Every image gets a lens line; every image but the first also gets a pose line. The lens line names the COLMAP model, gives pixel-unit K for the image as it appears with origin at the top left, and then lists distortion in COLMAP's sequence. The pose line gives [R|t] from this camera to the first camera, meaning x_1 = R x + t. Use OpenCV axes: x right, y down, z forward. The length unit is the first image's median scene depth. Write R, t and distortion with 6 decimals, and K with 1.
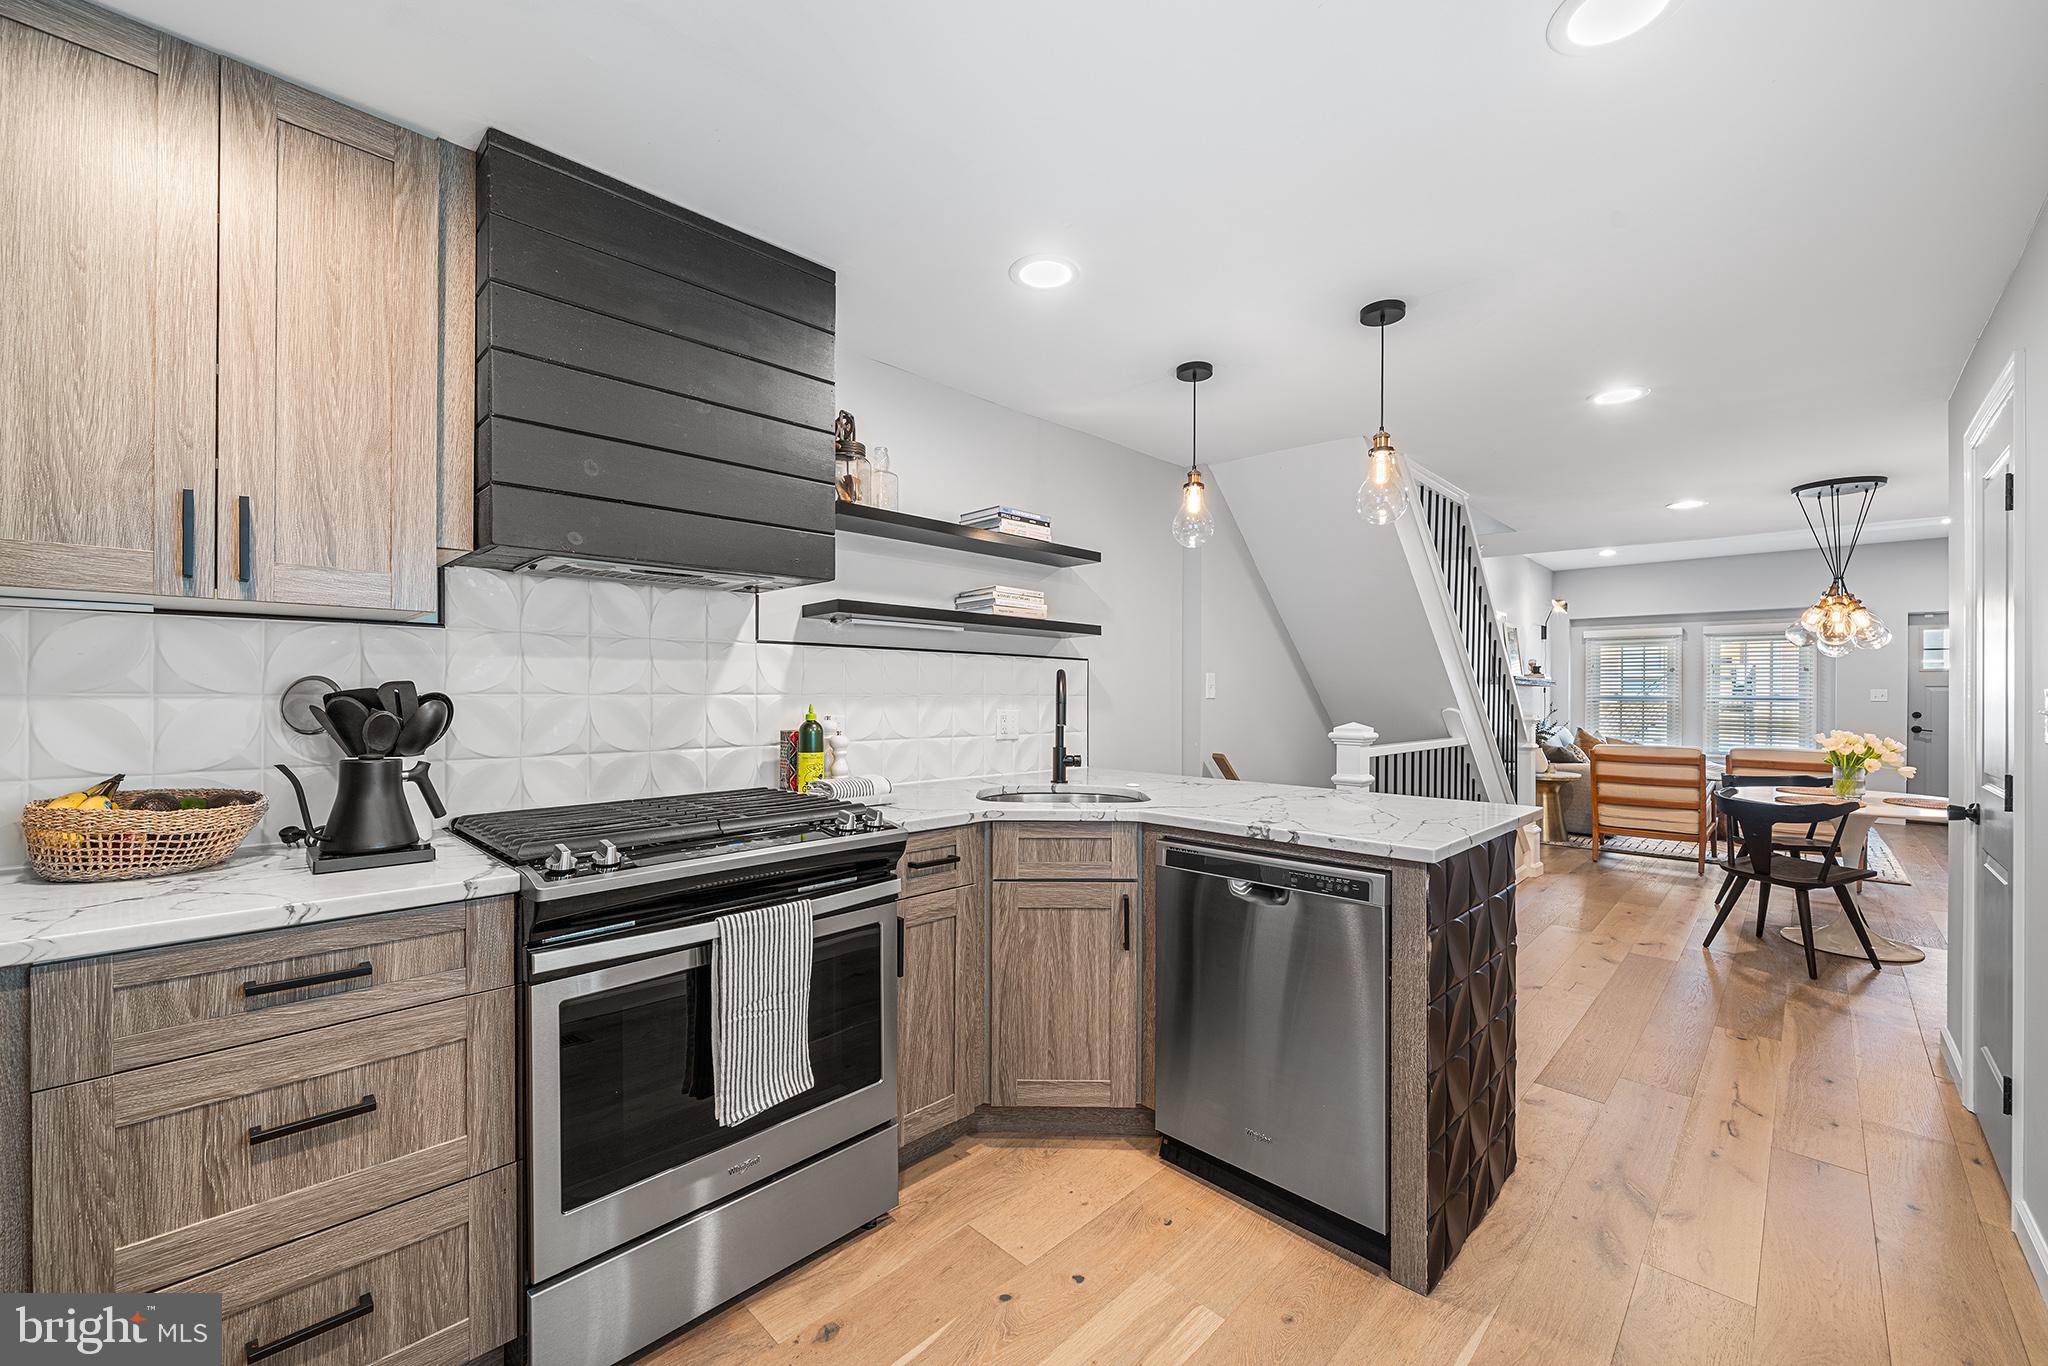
lens RADIAL K [[808.1, 0, 1028.5], [0, 808.1, 695.0], [0, 0, 1]] dist [-0.001307, -0.000097]
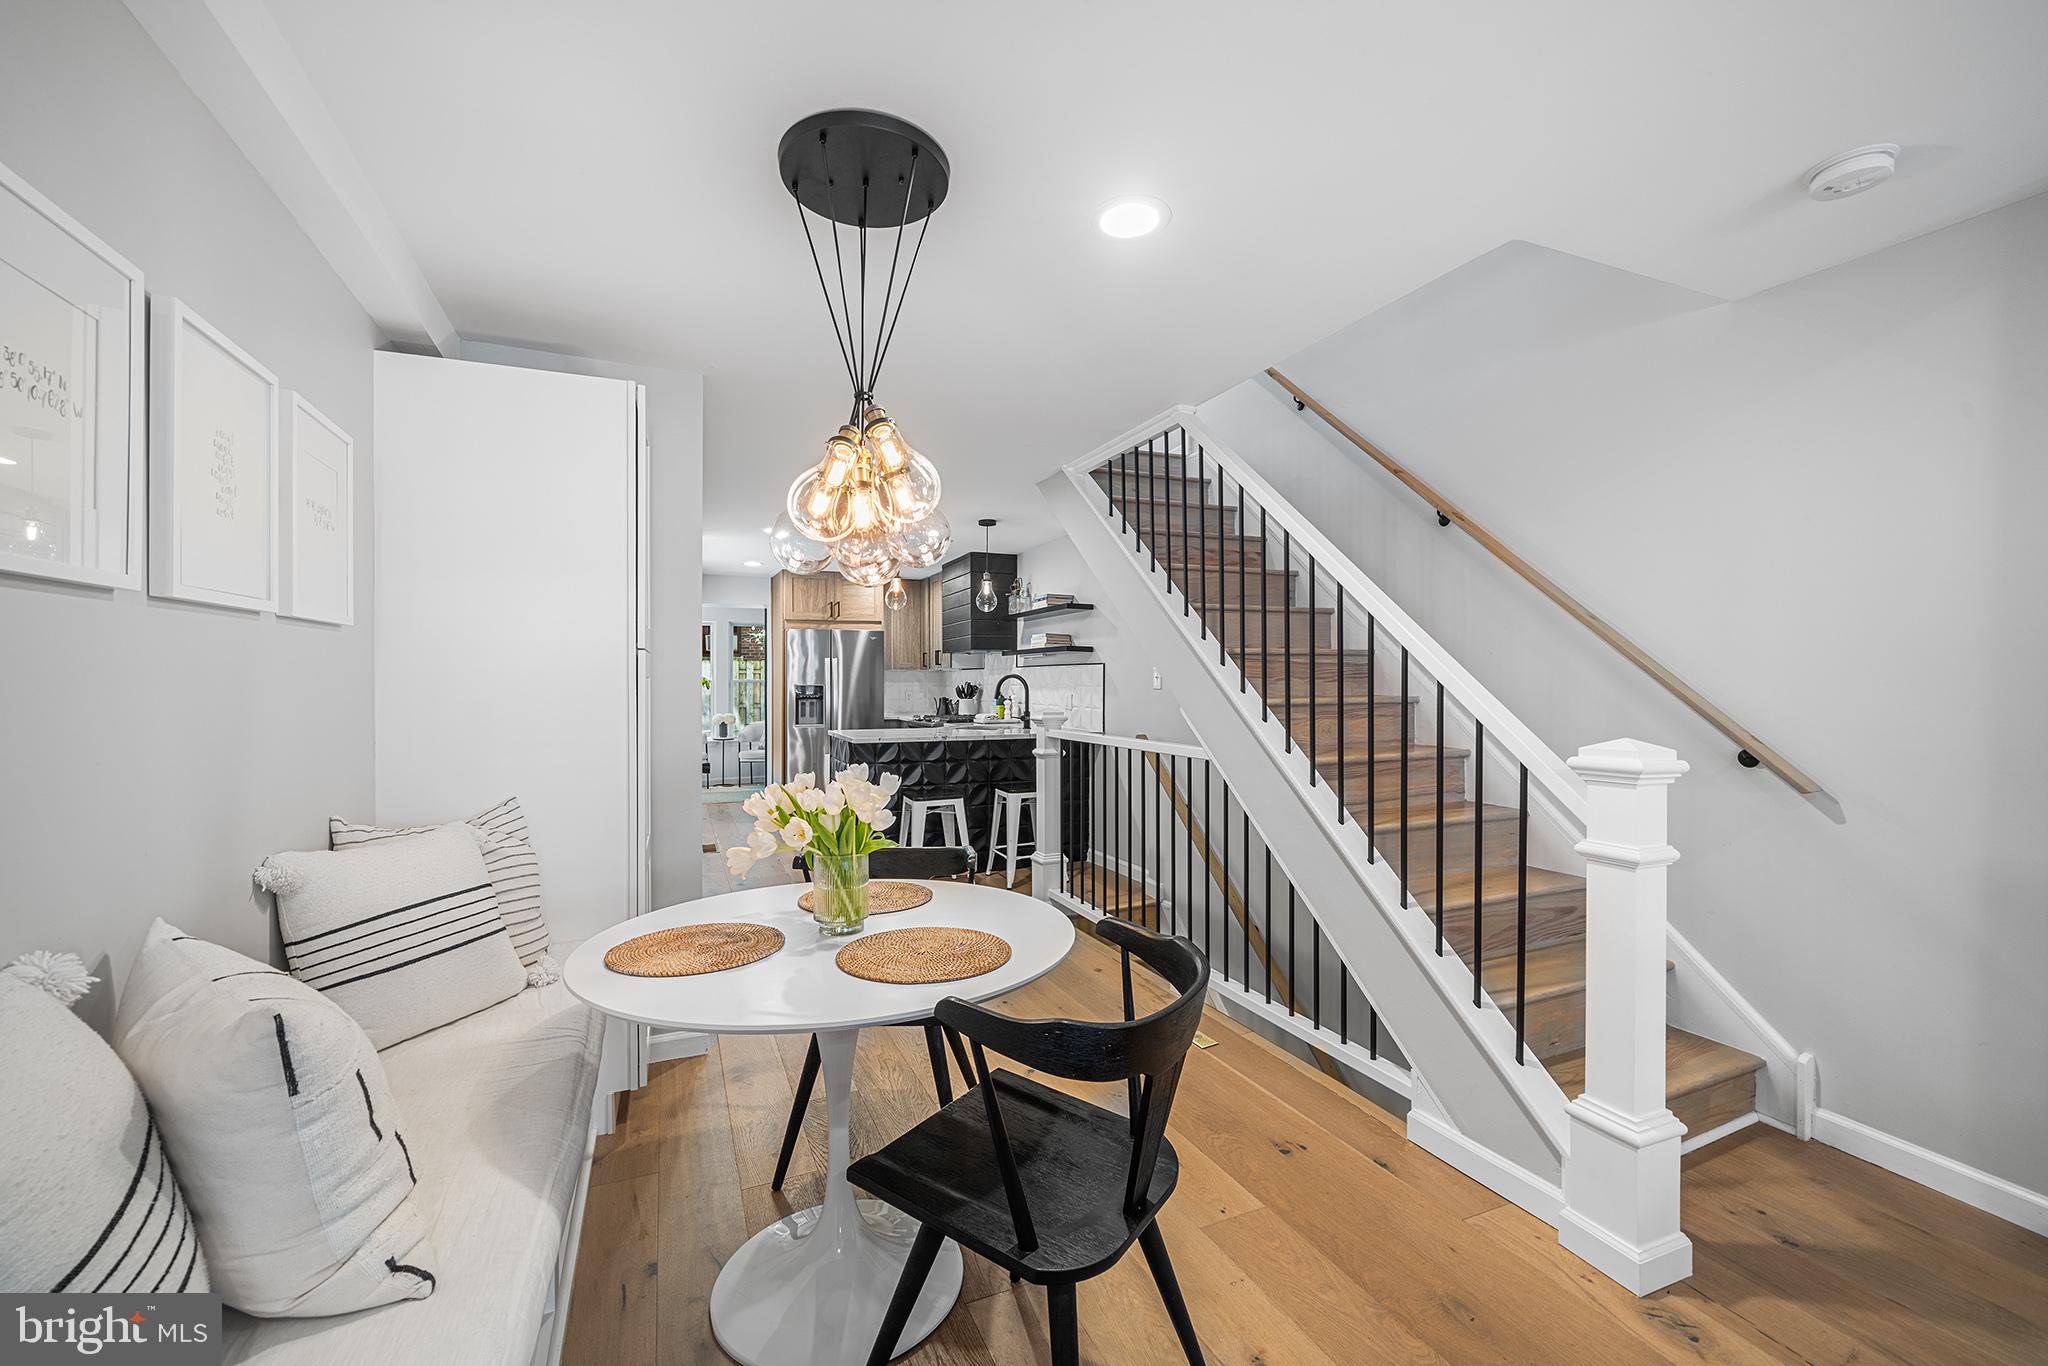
lens RADIAL K [[822.3, 0, 1024.2], [0, 822.3, 686.0], [0, 0, 1]] dist [-0.001518, -0.000469]
pose [[-0.379909, -0.001730, -0.925022, 2.069543], [-0.005257, 0.999986, 0.000289, -0.000270], [0.925009, 0.004973, -0.379912, 1.877899]]
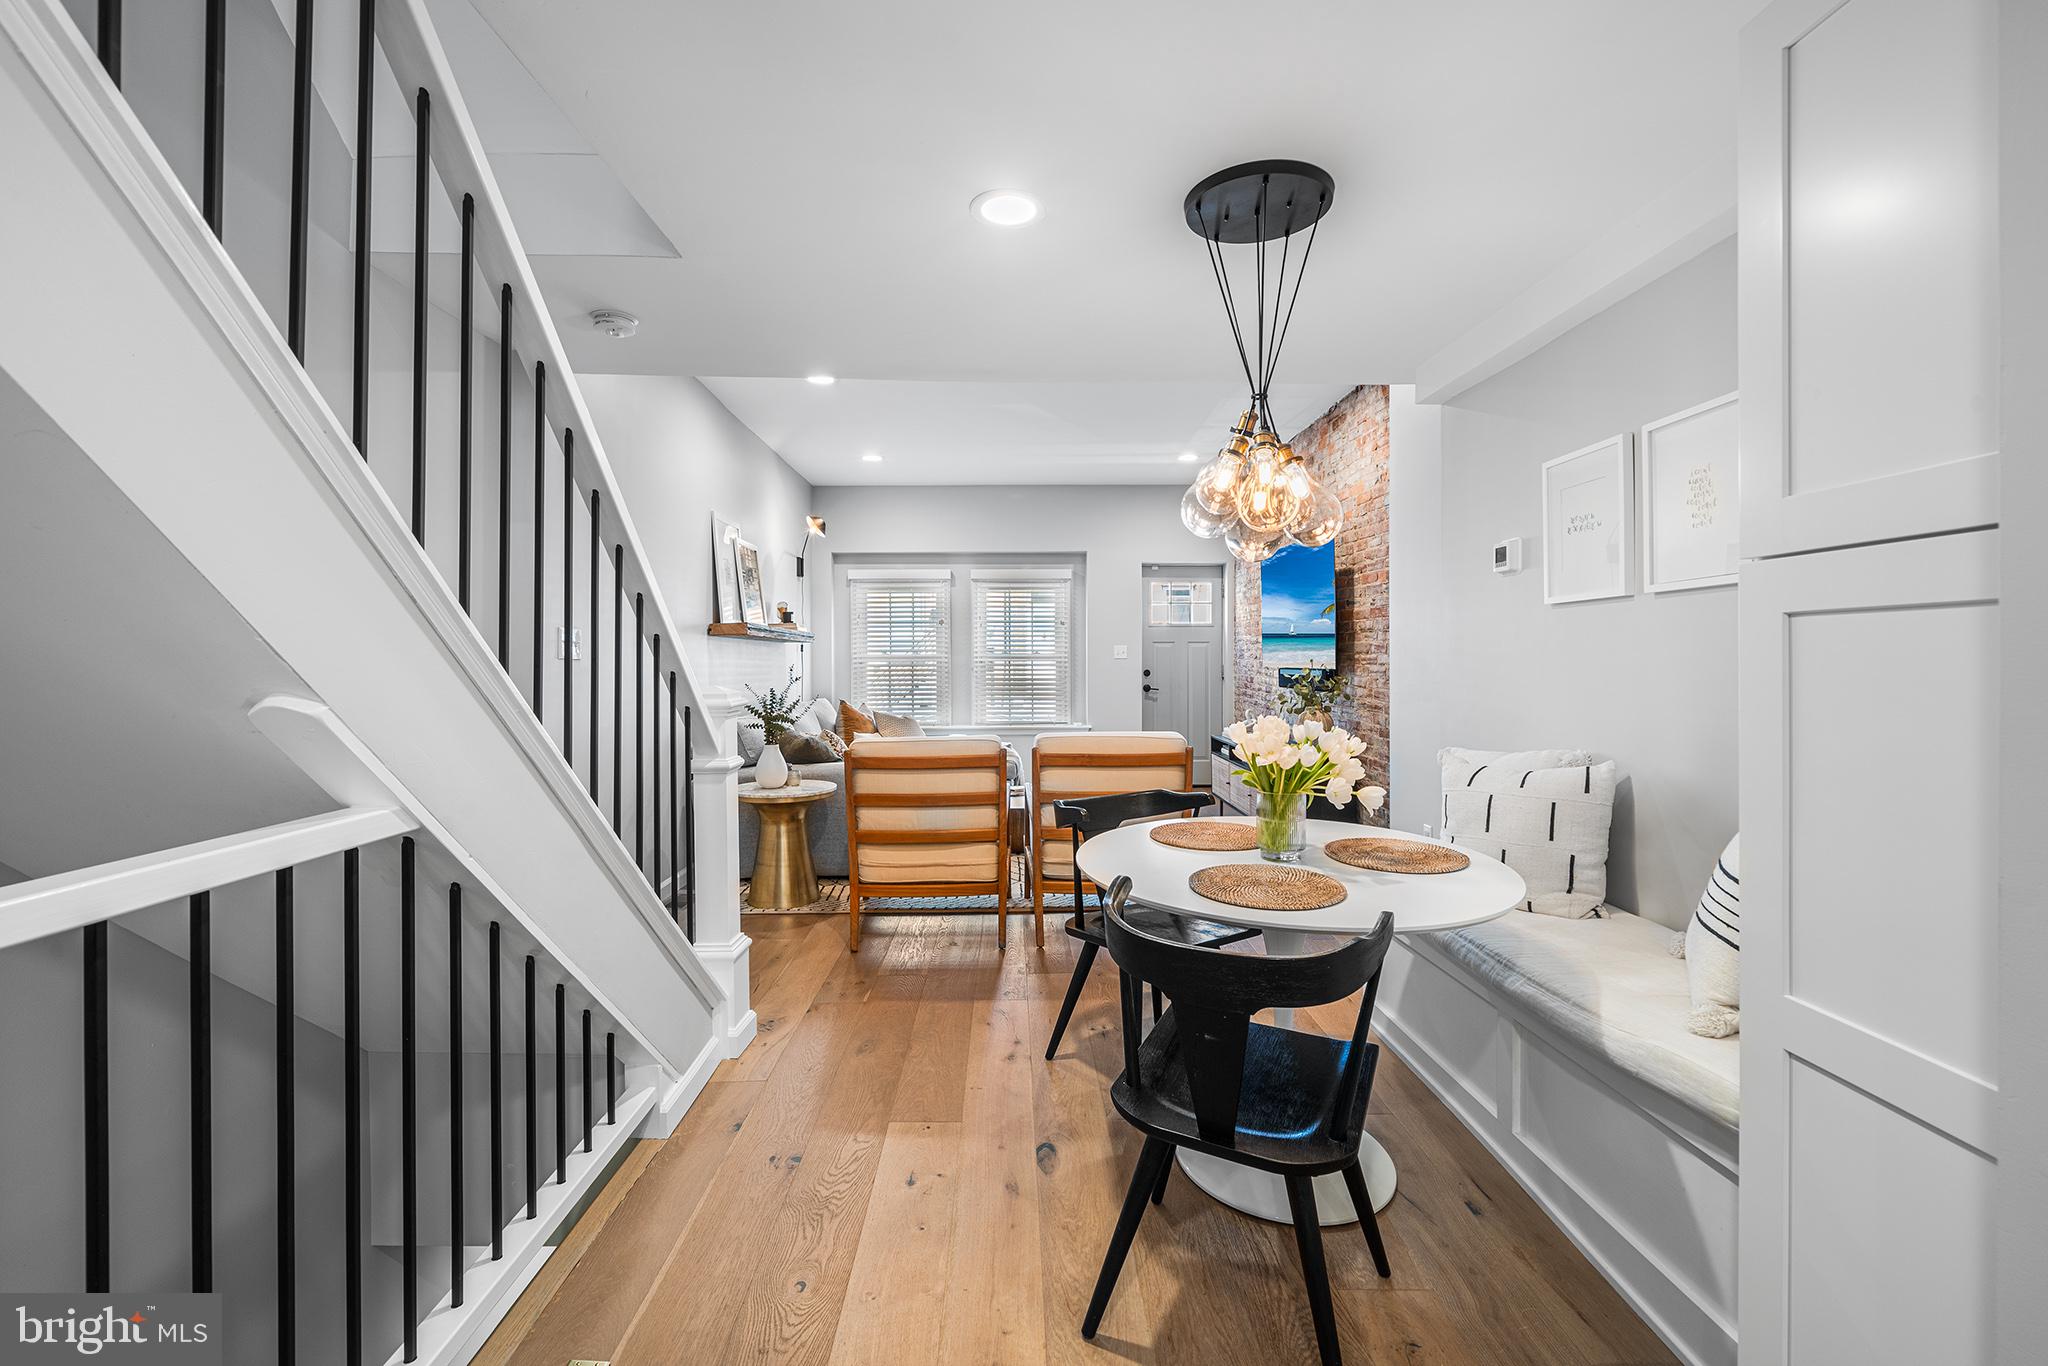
lens RADIAL K [[875.2, 0, 1018.7], [0, 875.2, 659.4], [0, 0, 1]] dist [-0.002364, -0.000194]
pose [[0.711411, -0.010206, 0.702703, 0.817434], [0.010533, 0.999937, 0.003859, 0.010713], [-0.702698, 0.004656, 0.711473, 1.113373]]
